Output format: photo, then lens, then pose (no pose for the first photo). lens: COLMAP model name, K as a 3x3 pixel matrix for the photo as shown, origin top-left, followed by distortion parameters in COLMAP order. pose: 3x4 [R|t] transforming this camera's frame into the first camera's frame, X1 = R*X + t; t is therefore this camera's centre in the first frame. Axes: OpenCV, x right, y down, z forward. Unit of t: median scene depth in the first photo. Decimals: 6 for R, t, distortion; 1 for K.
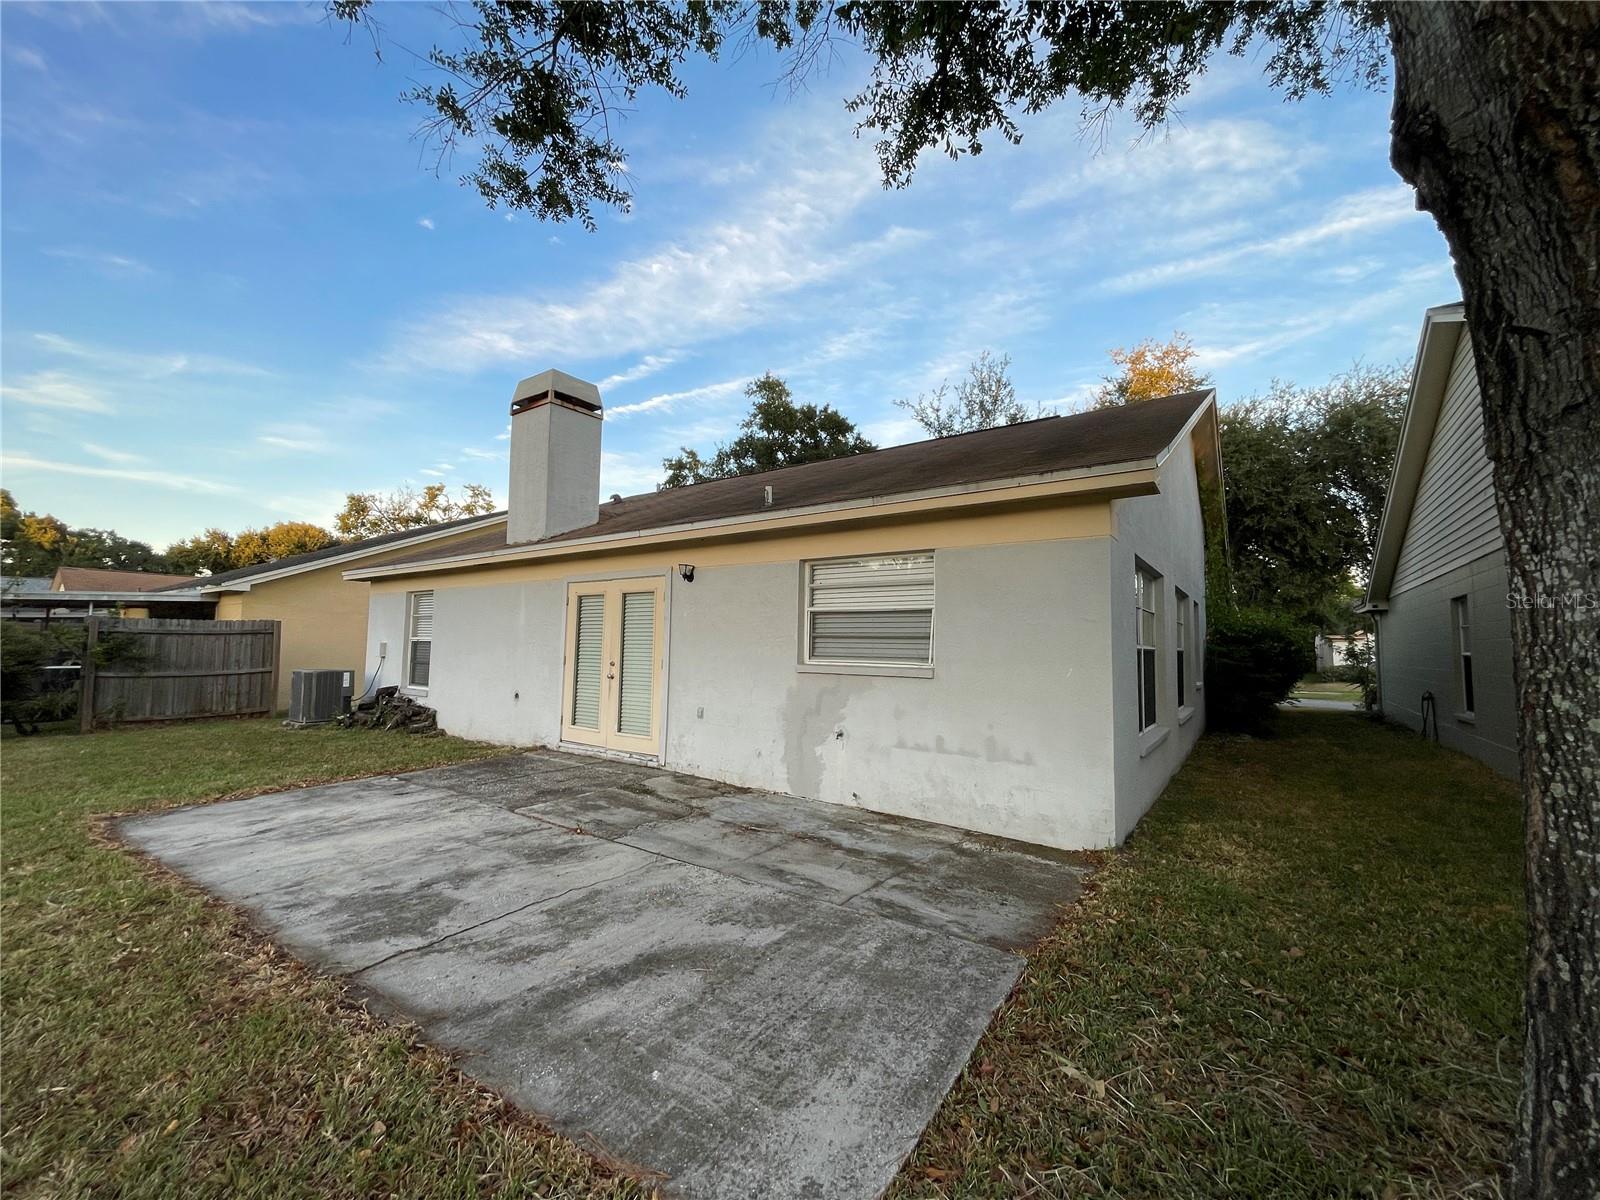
lens RADIAL K [[634.2, 0, 800.0], [0, 634.2, 600.0], [0, 0, 1]] dist [0.001710, 0.000233]
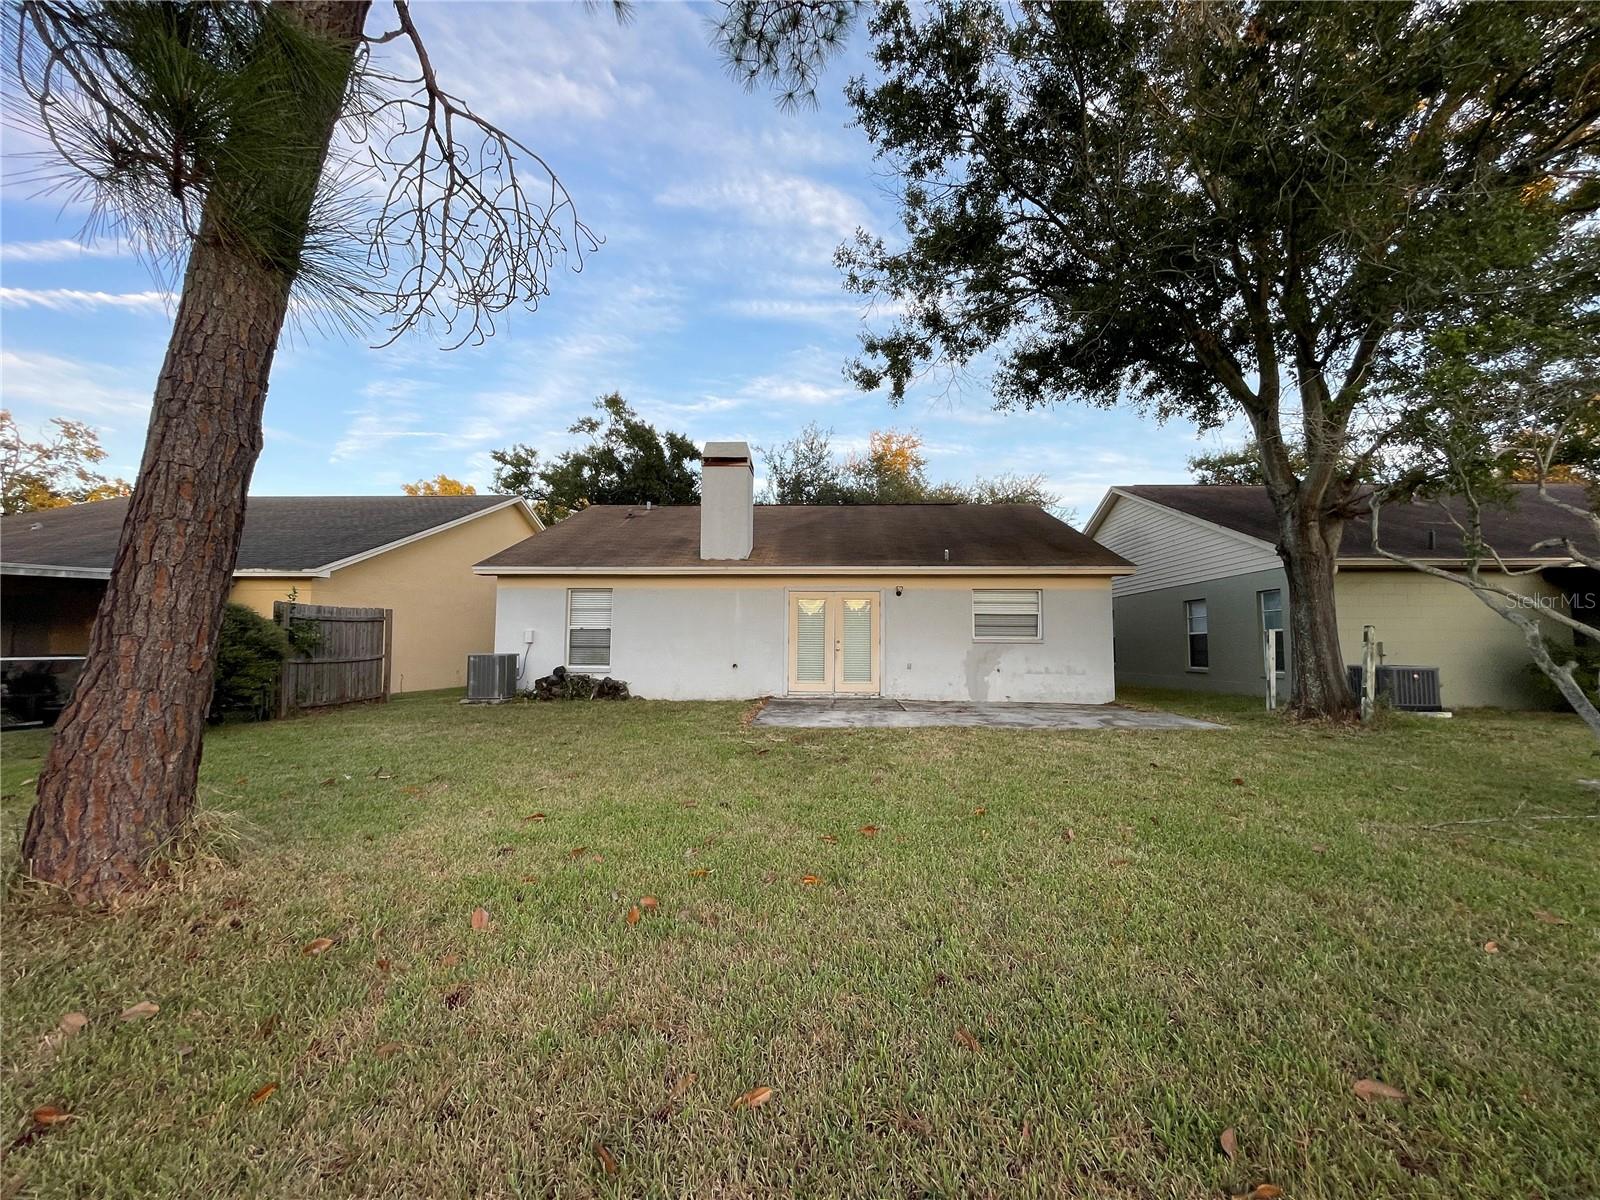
lens RADIAL K [[645.4, 0, 802.5], [0, 645.4, 646.3], [0, 0, 1]] dist [0.000289, -0.000058]
pose [[0.841166, -0.005805, 0.540745, -0.951734], [-0.032916, 0.997539, 0.061912, 0.005772], [-0.539774, -0.069877, 0.838905, -0.289072]]
